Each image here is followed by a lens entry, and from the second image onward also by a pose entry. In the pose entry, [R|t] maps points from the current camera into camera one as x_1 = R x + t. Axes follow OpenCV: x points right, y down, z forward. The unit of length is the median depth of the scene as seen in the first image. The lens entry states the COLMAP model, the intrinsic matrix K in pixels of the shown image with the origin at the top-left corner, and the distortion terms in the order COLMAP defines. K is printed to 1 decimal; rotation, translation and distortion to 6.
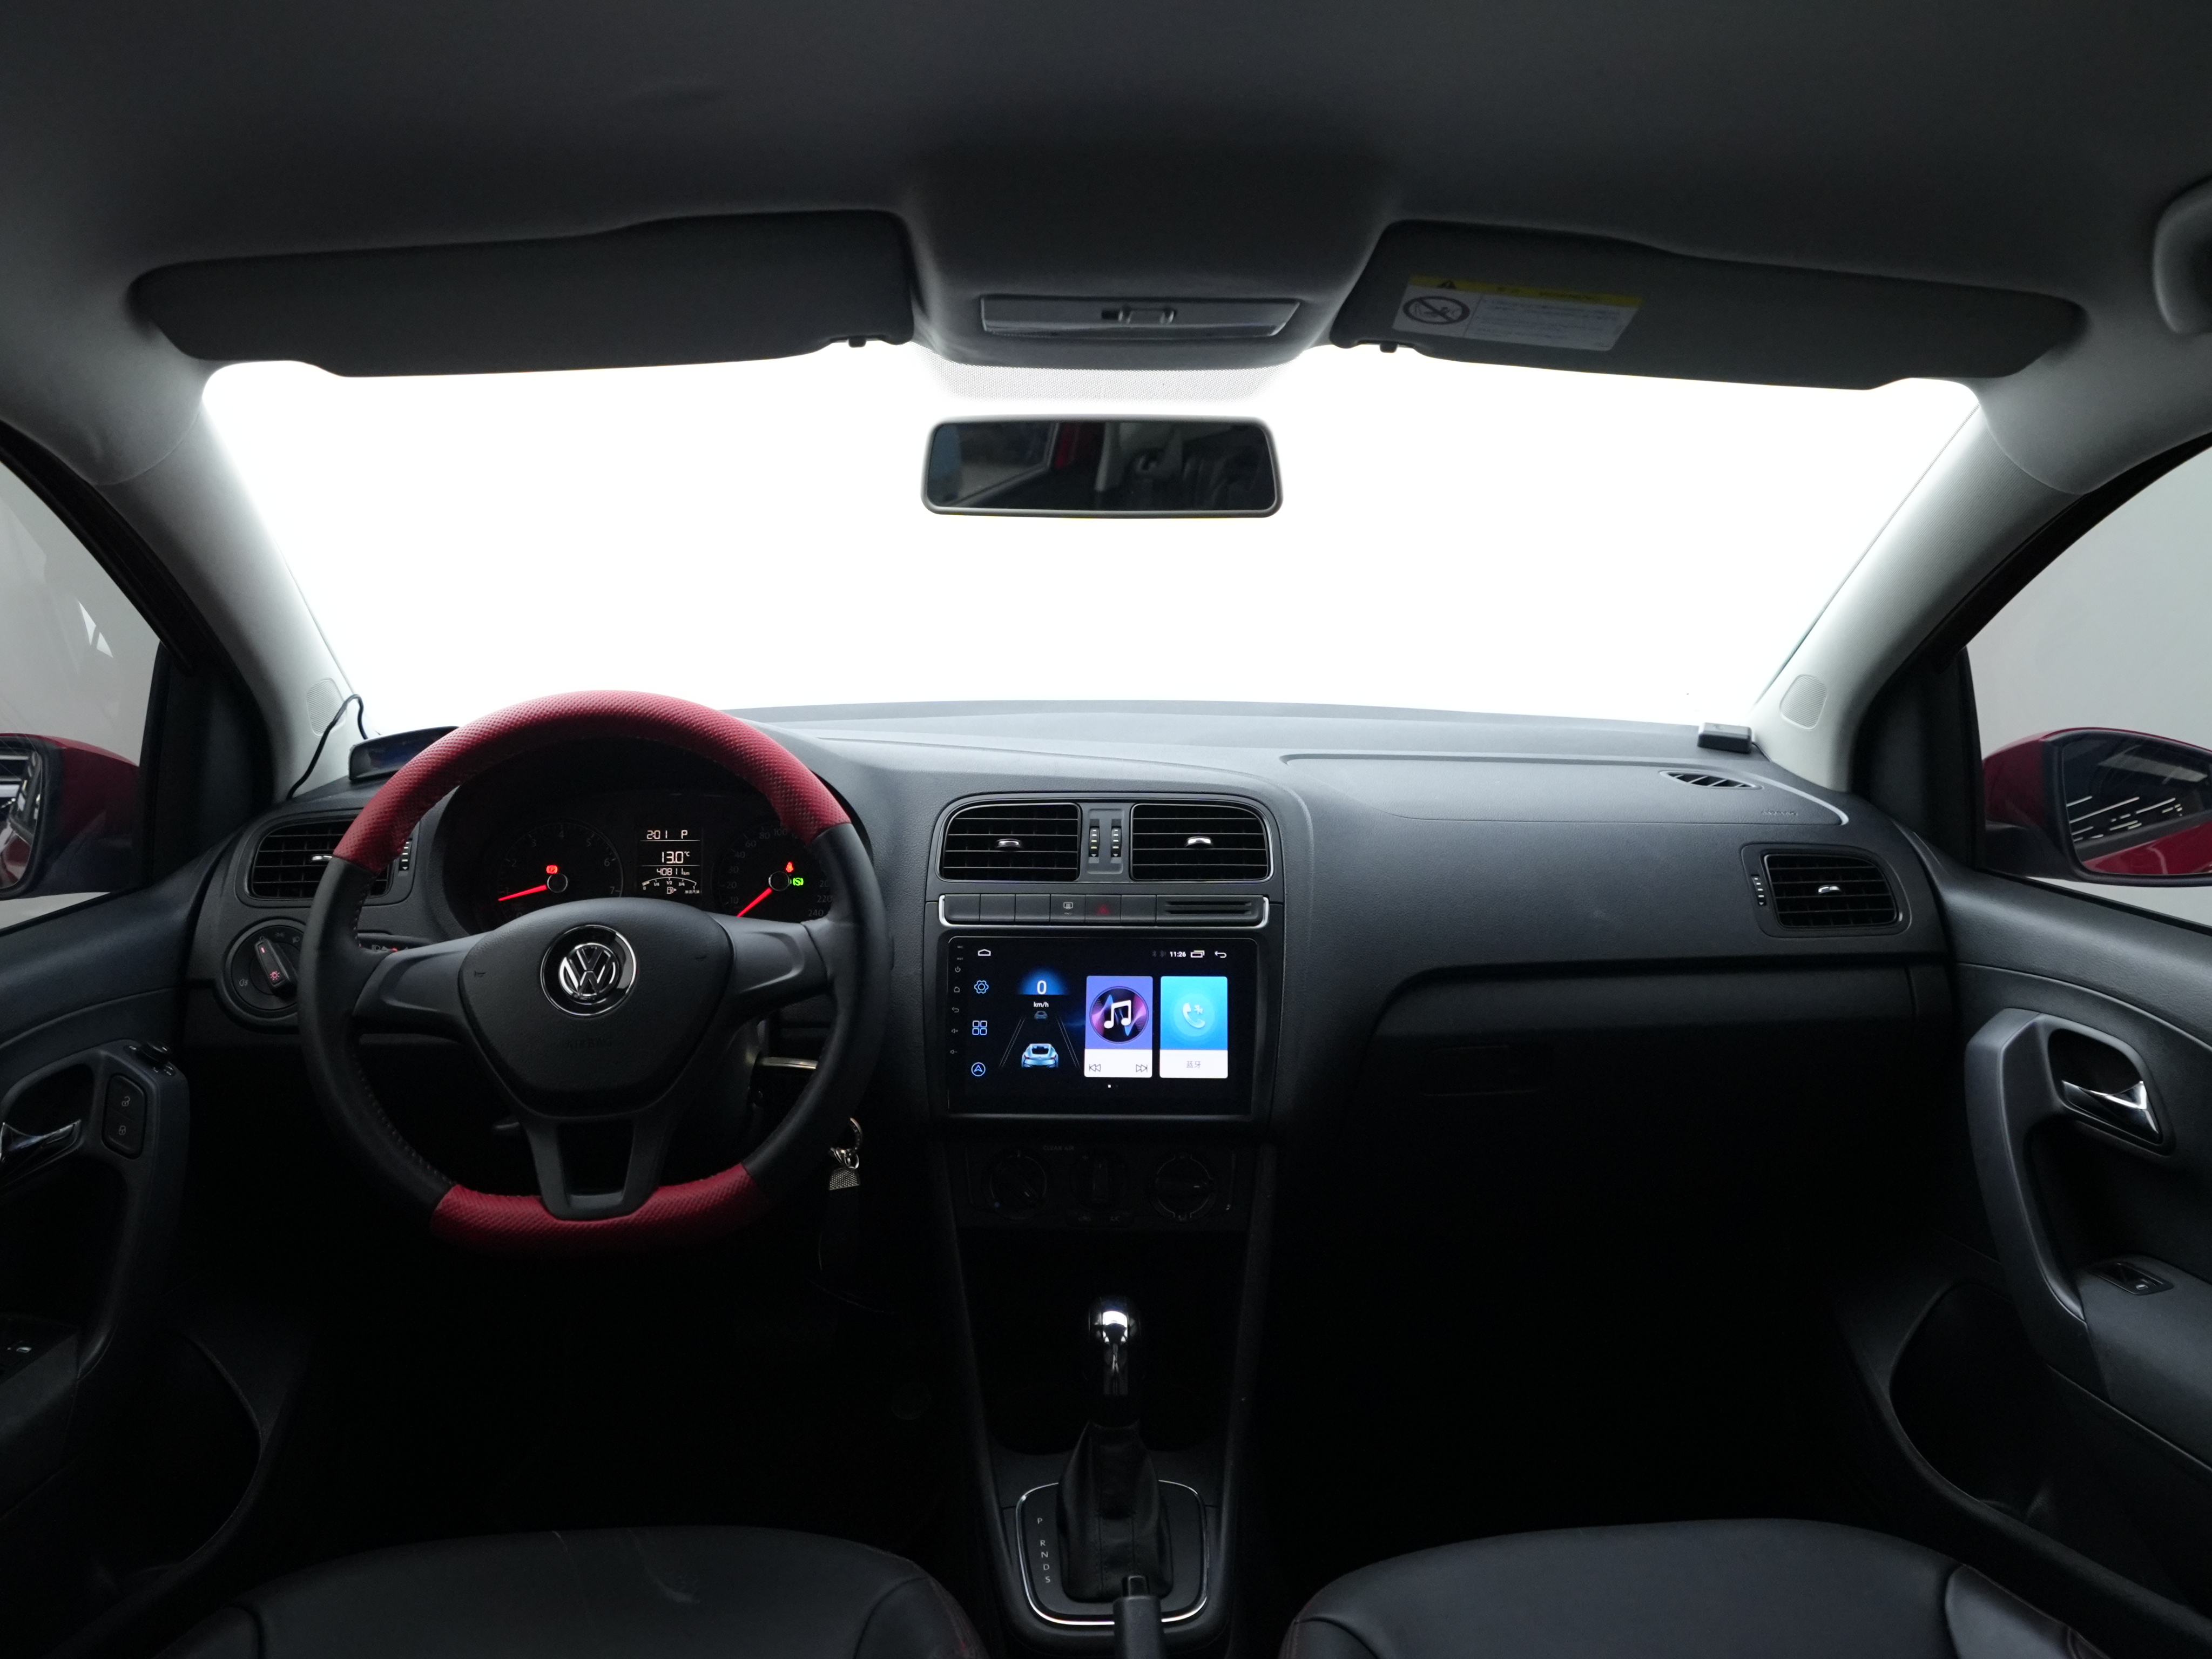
lens RADIAL K [[1665.6, 0, 1105.3], [0, 1665.6, 843.4], [0, 0, 1]] dist [-0.072192, -0.002205]
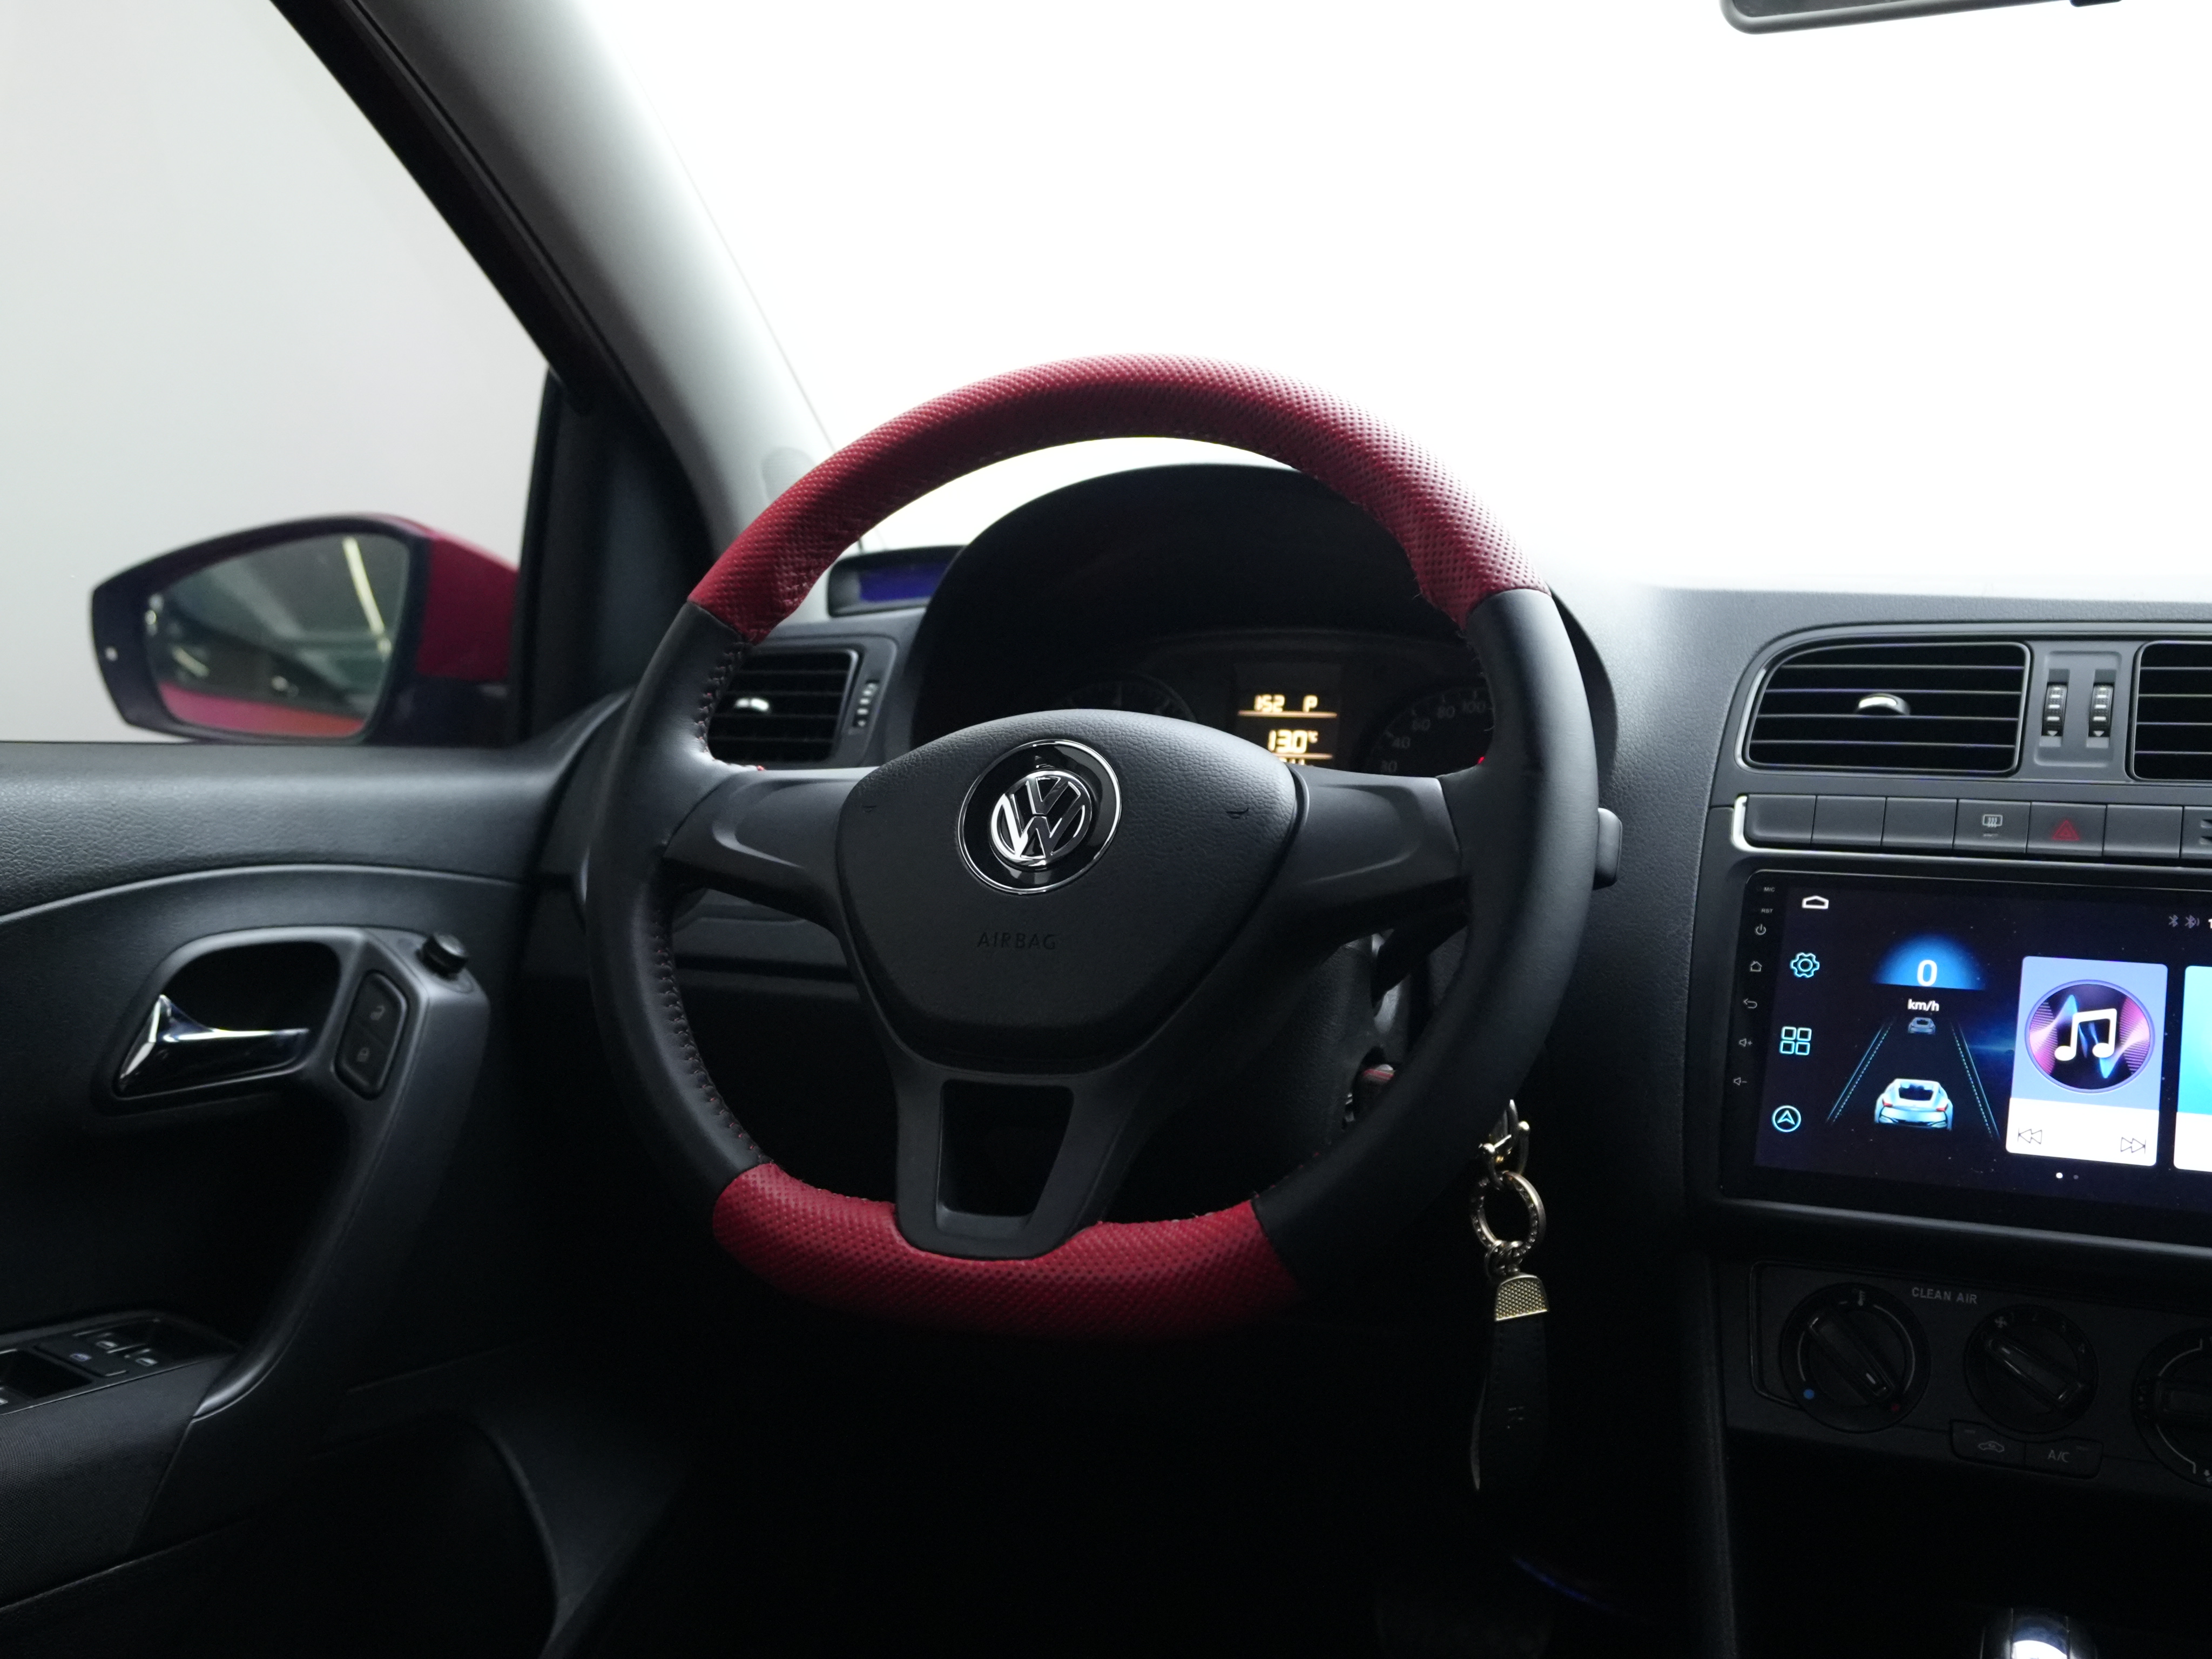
lens RADIAL K [[2224.2, 0, 1102.5], [0, 2224.2, 852.7], [0, 0, 1]] dist [-0.035427, 0.000000]
pose [[0.902224, 0.041970, -0.429222, 0.022958], [-0.079595, 0.994361, -0.070078, 0.117818], [0.423860, 0.097390, 0.900477, 0.284272]]
